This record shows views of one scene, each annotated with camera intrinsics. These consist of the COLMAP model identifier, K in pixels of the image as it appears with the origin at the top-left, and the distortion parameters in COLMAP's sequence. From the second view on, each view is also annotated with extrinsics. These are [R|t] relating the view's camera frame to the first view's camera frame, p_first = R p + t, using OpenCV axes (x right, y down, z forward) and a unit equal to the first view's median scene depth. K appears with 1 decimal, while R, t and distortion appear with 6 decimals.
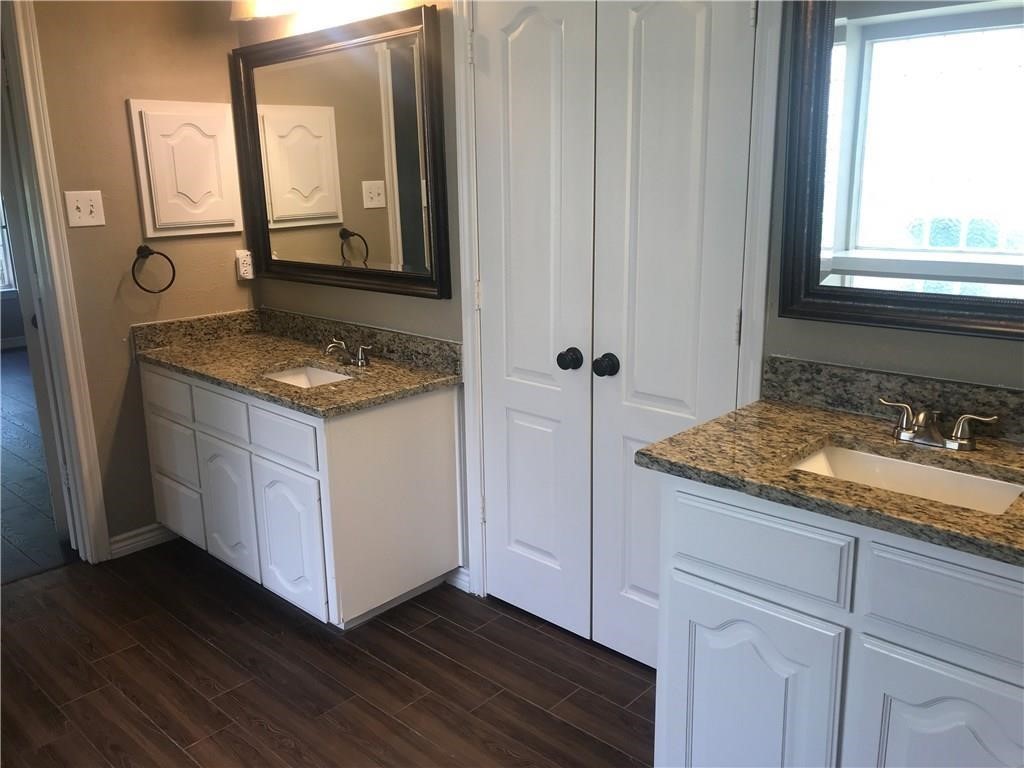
lens RADIAL K [[834.9, 0, 513.3], [0, 834.9, 380.1], [0, 0, 1]] dist [0.056094, -0.066341]
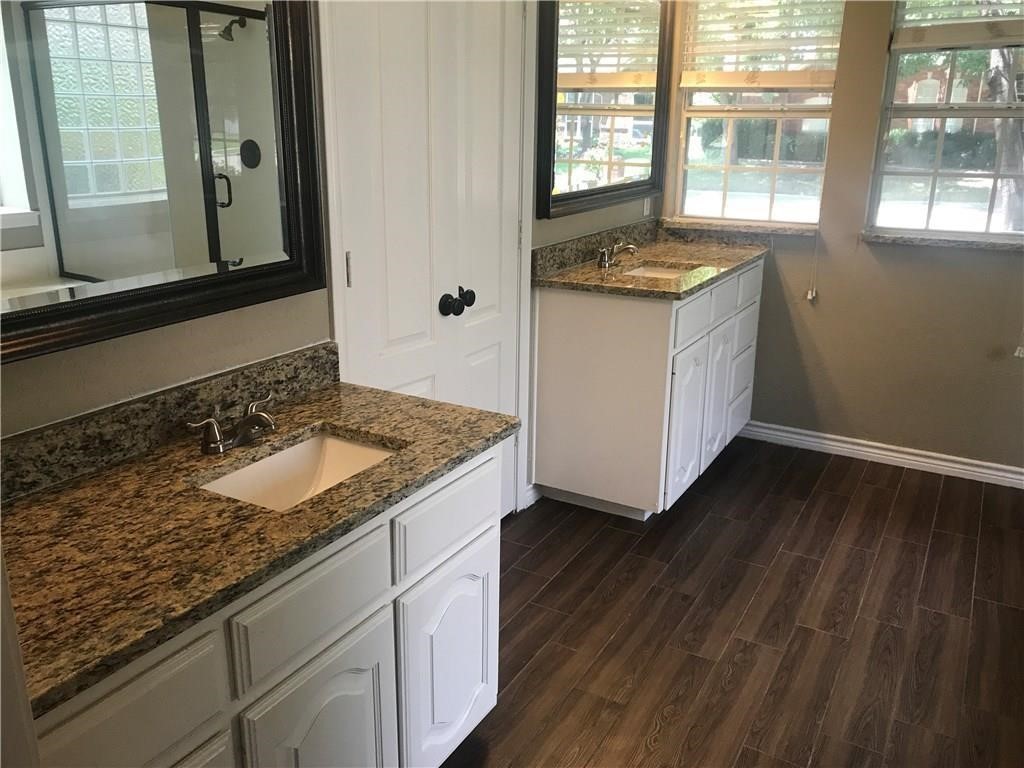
lens RADIAL K [[834.9, 0, 512.7], [0, 834.9, 383.6], [0, 0, 1]] dist [0.056094, -0.066341]
pose [[-0.226777, -0.271991, 0.935197, -0.814795], [0.230638, 0.917905, 0.322889, -0.213194], [-0.946244, 0.288916, -0.145428, 0.950732]]
